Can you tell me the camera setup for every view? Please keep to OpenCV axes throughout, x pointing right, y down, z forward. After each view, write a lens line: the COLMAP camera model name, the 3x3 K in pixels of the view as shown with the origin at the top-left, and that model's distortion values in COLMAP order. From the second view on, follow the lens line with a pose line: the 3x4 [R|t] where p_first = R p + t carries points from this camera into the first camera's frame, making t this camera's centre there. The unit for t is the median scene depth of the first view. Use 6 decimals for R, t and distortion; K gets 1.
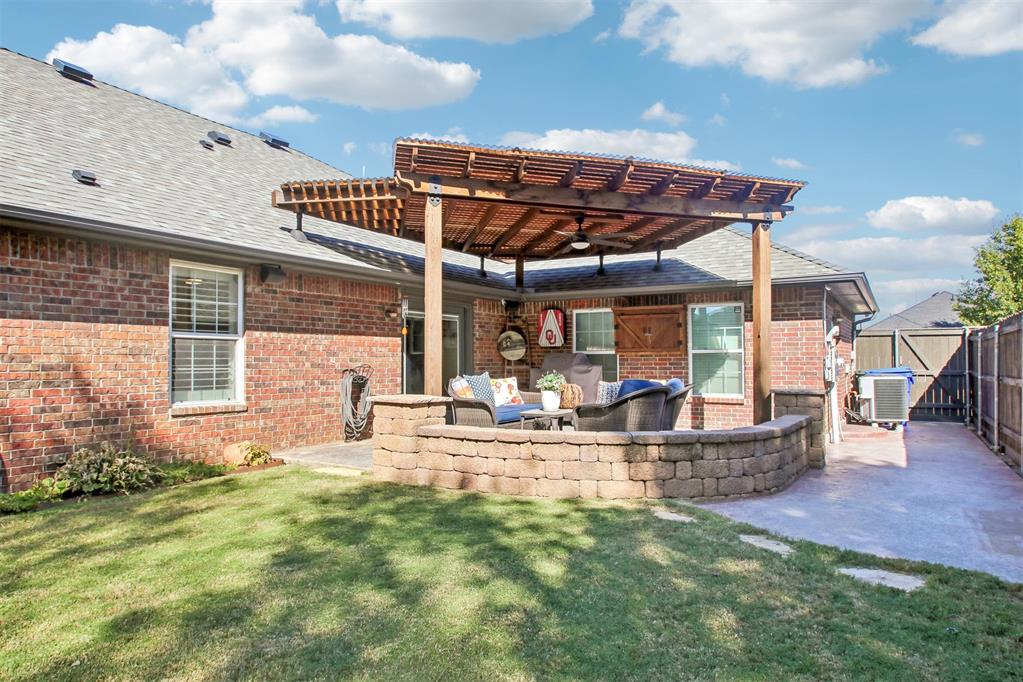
lens RADIAL K [[653.6, 0, 511.5], [0, 653.6, 341.0], [0, 0, 1]] dist [0.000637, 0.000698]
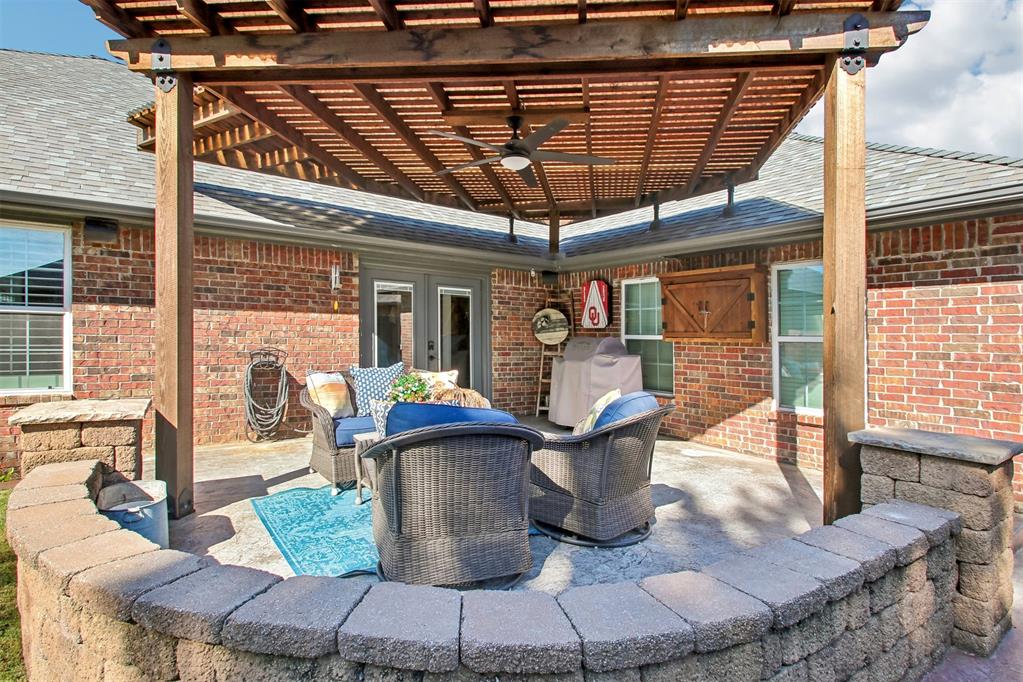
lens RADIAL K [[520.8, 0, 513.0], [0, 520.8, 325.2], [0, 0, 1]] dist [0.004221, -0.019531]
pose [[0.921480, 0.010778, -0.388277, 0.240137], [-0.009198, 0.999940, 0.005929, 0.002194], [0.388318, -0.001892, 0.921524, 0.447246]]
